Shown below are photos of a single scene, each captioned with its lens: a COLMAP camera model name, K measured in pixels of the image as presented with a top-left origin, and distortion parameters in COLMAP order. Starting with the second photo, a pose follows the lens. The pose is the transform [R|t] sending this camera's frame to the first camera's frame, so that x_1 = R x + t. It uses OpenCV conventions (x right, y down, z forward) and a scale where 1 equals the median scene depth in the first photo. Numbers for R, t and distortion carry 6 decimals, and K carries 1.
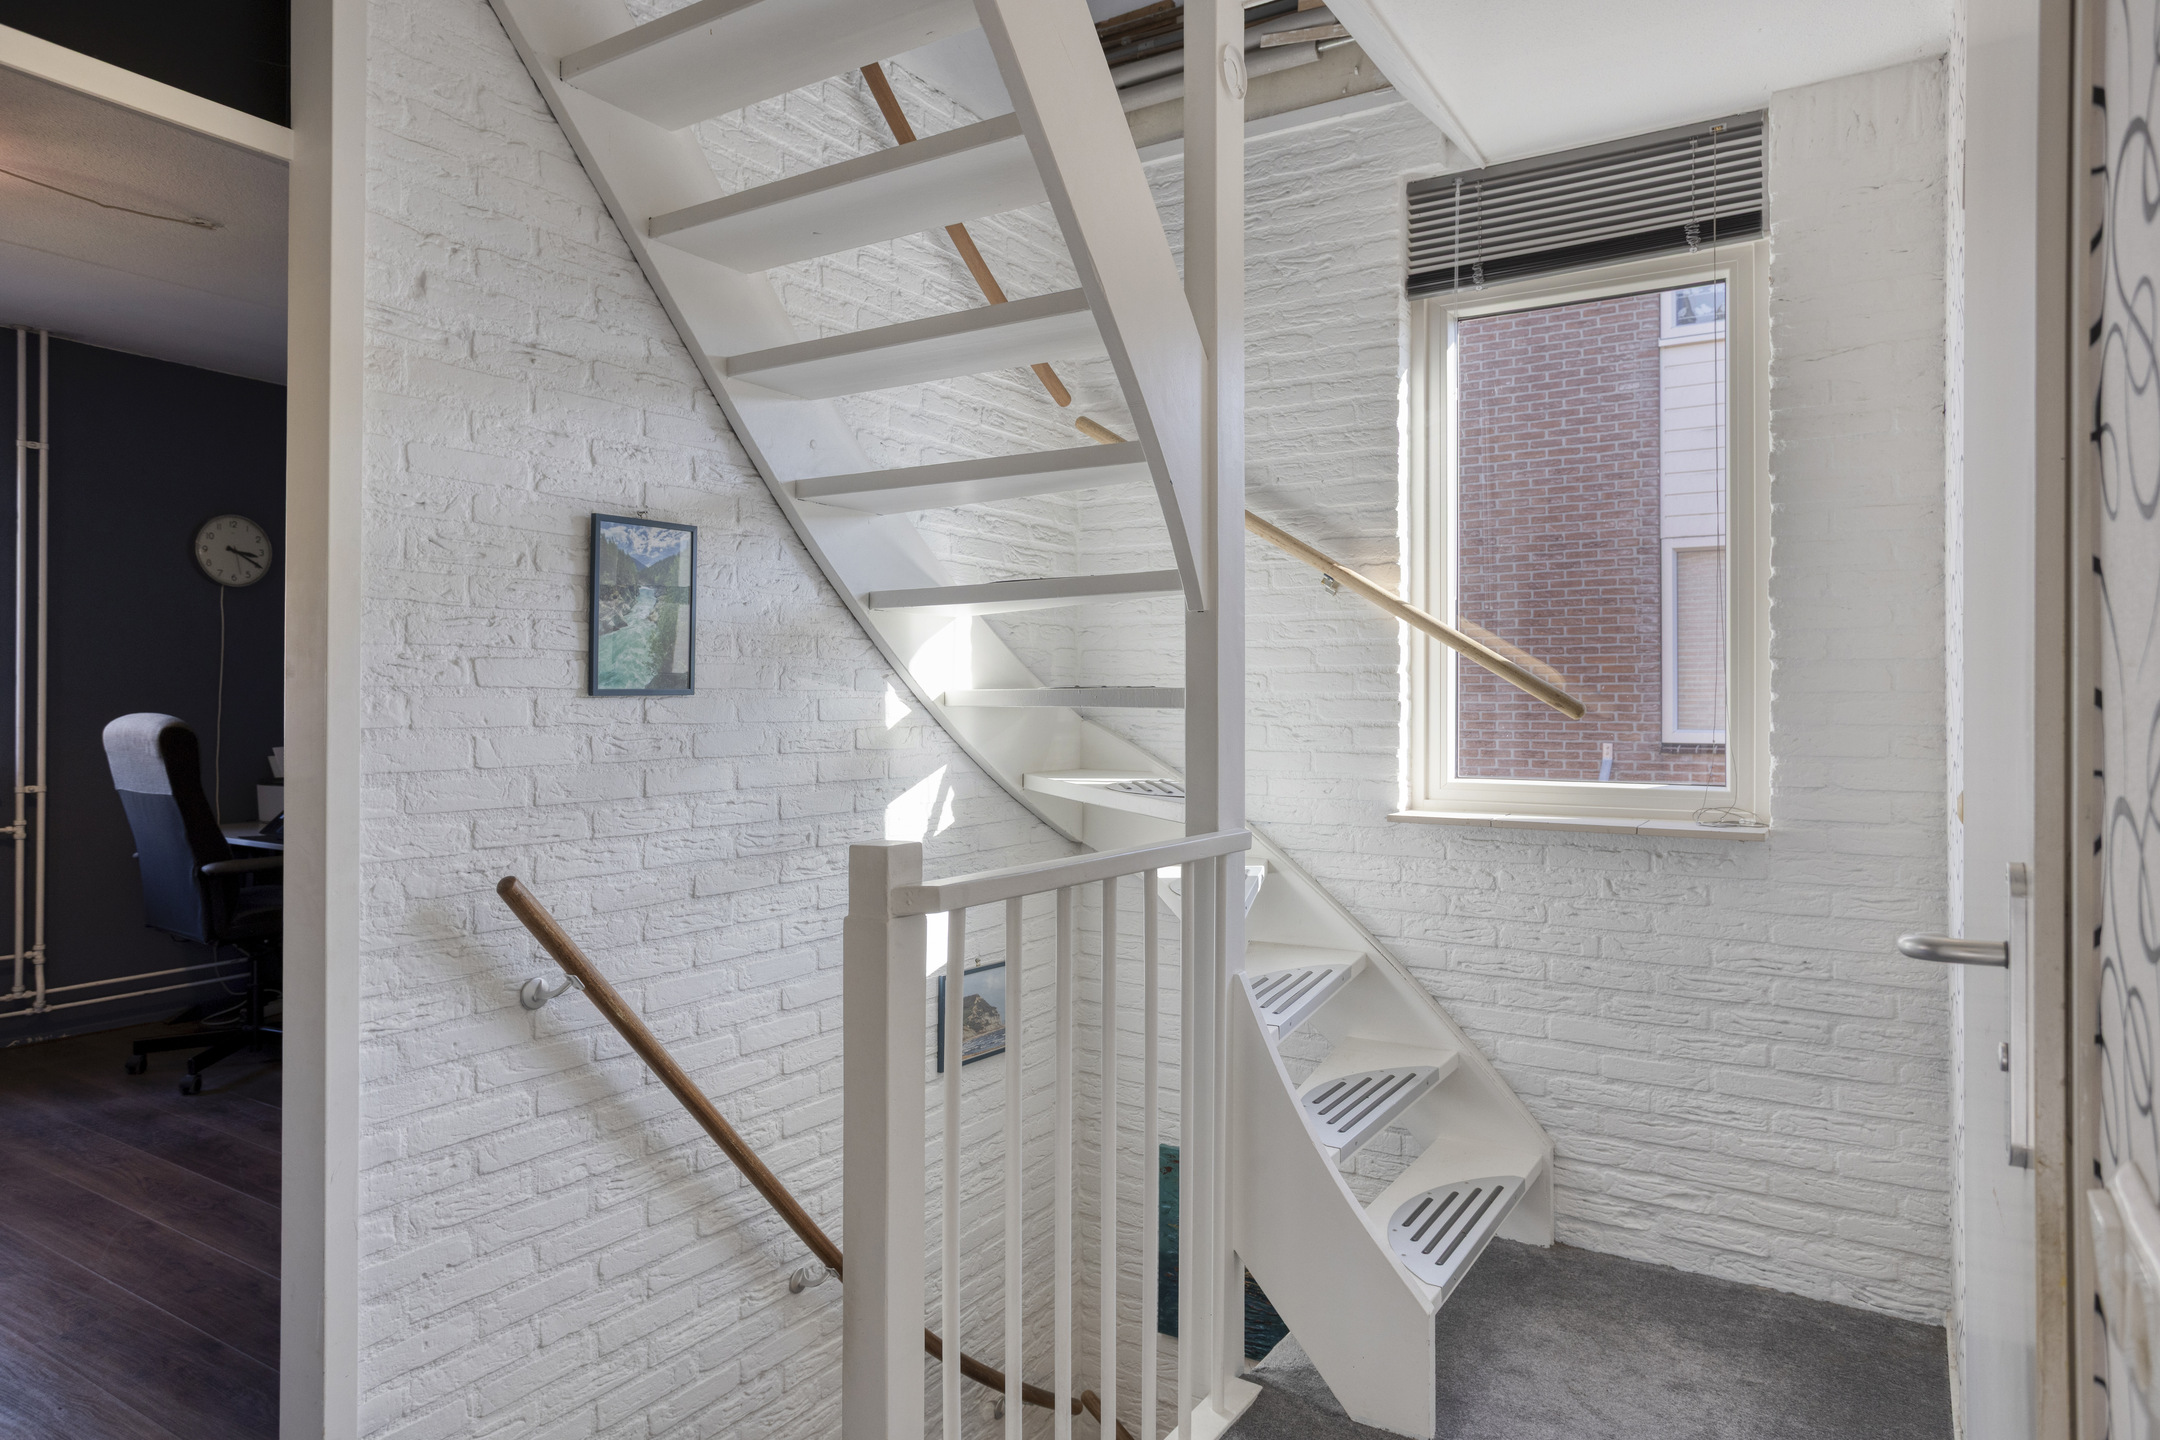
lens RADIAL K [[1310.1, 0, 1075.6], [0, 1310.1, 710.3], [0, 0, 1]] dist [0.000287, 0.008788]
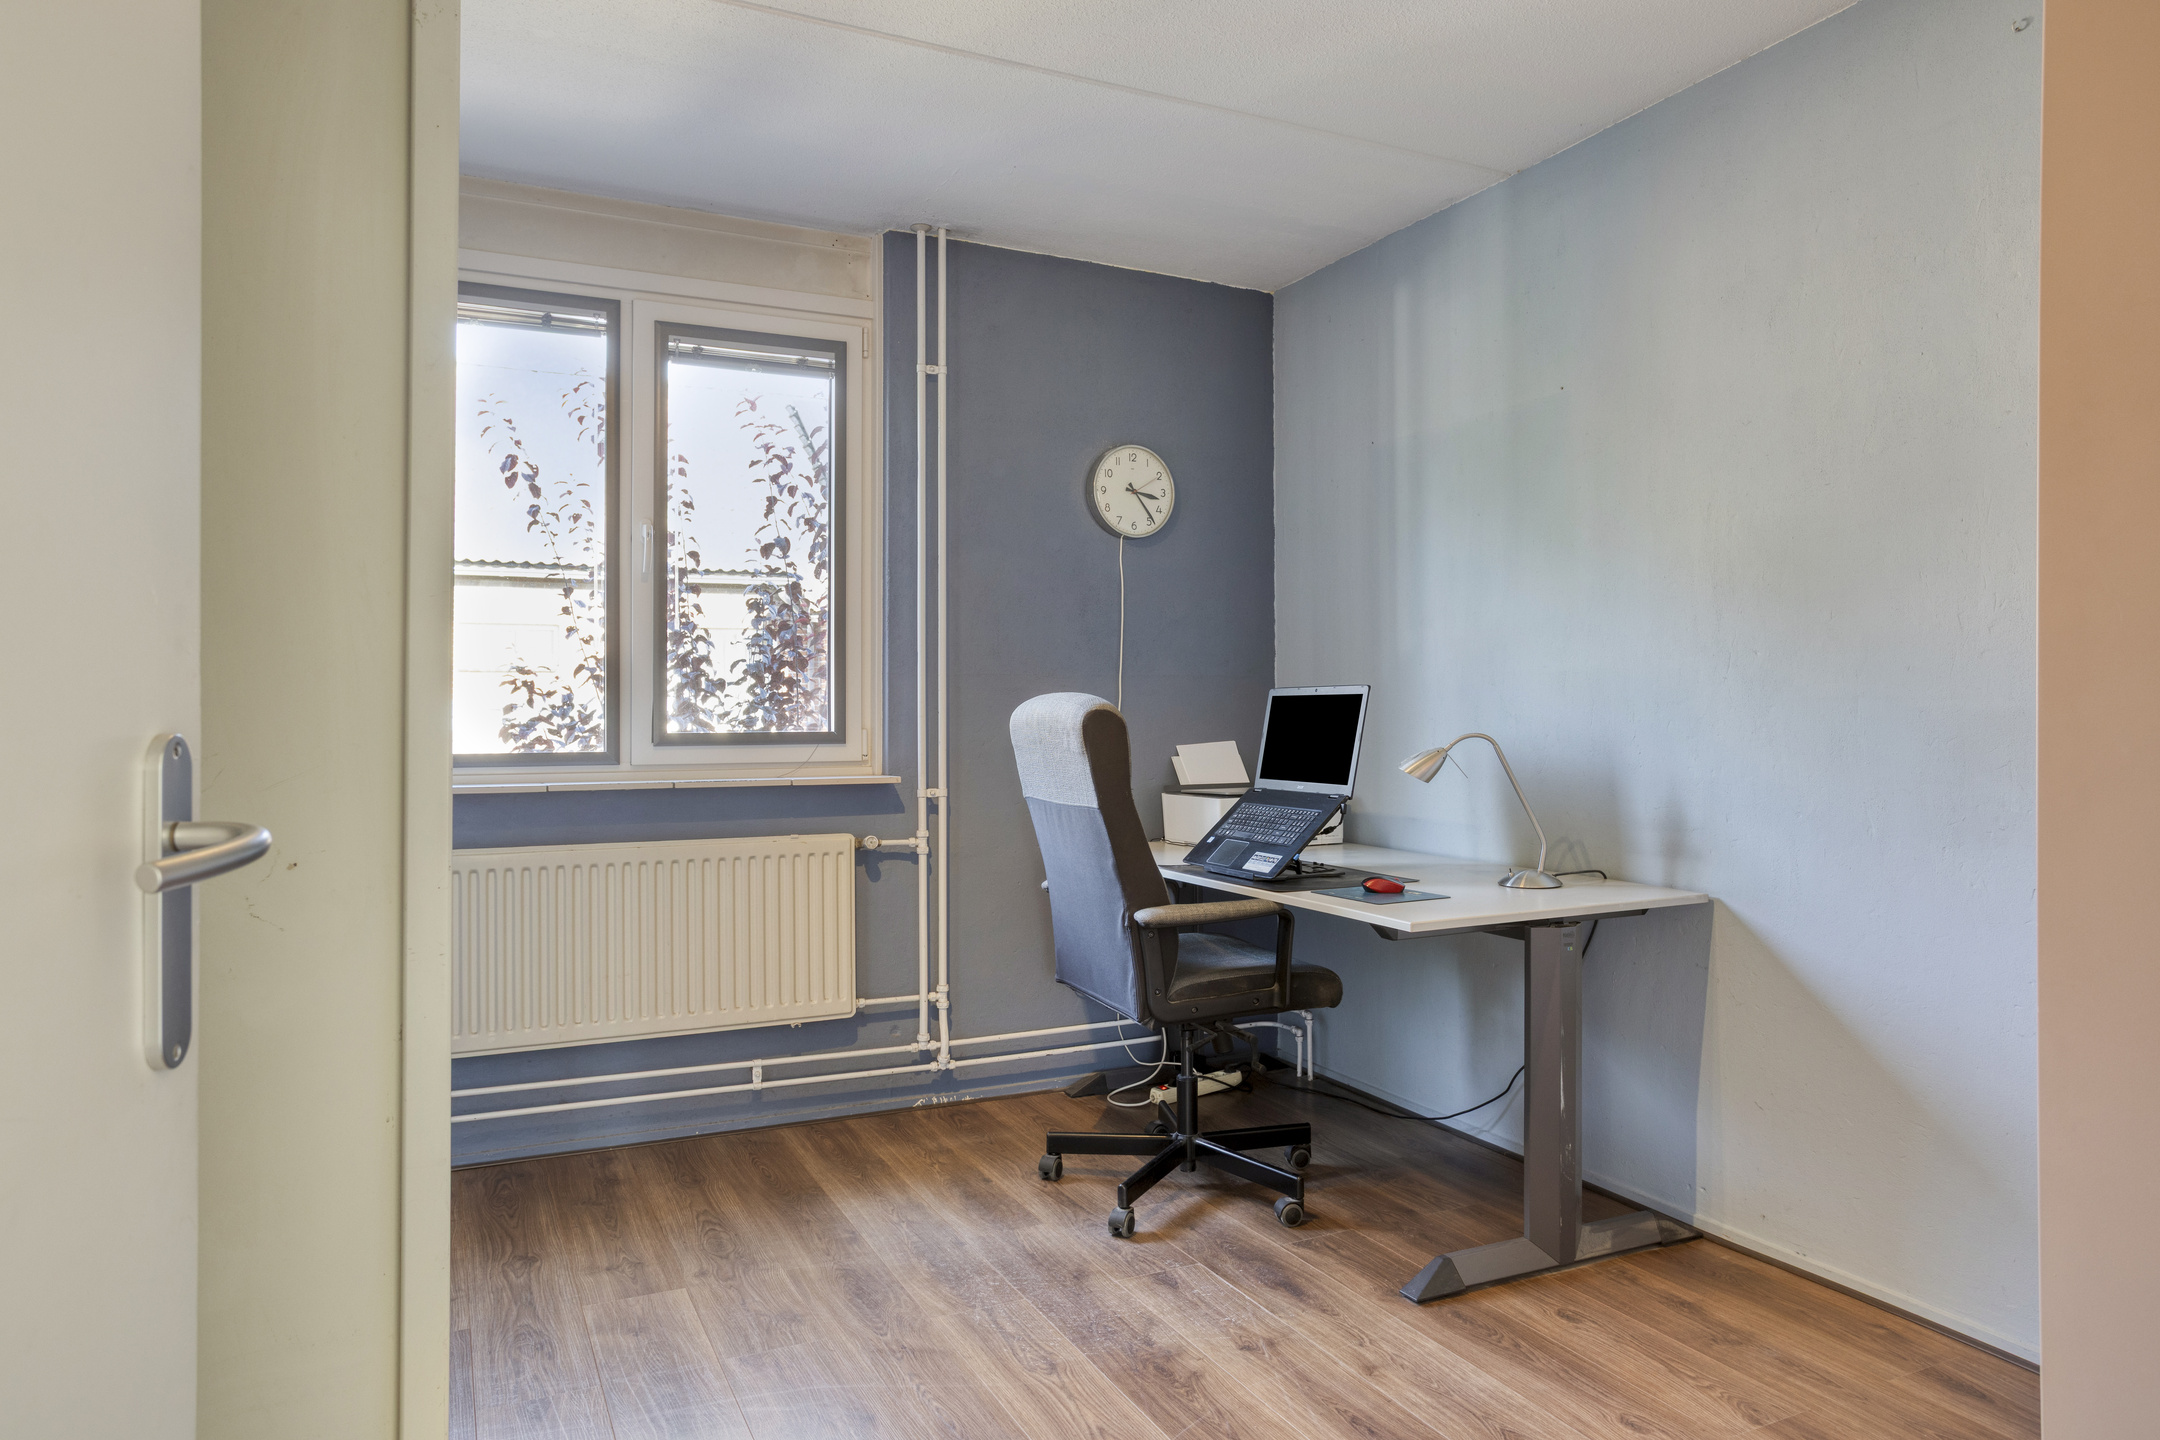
lens RADIAL K [[1364.5, 0, 1078.9], [0, 1364.5, 722.3], [0, 0, 1]] dist [-0.003183, 0.000165]
pose [[0.852778, -0.006314, -0.522236, -0.278074], [0.007439, 0.999972, 0.000058, 0.016856], [0.522221, -0.003935, 0.852801, 0.329448]]
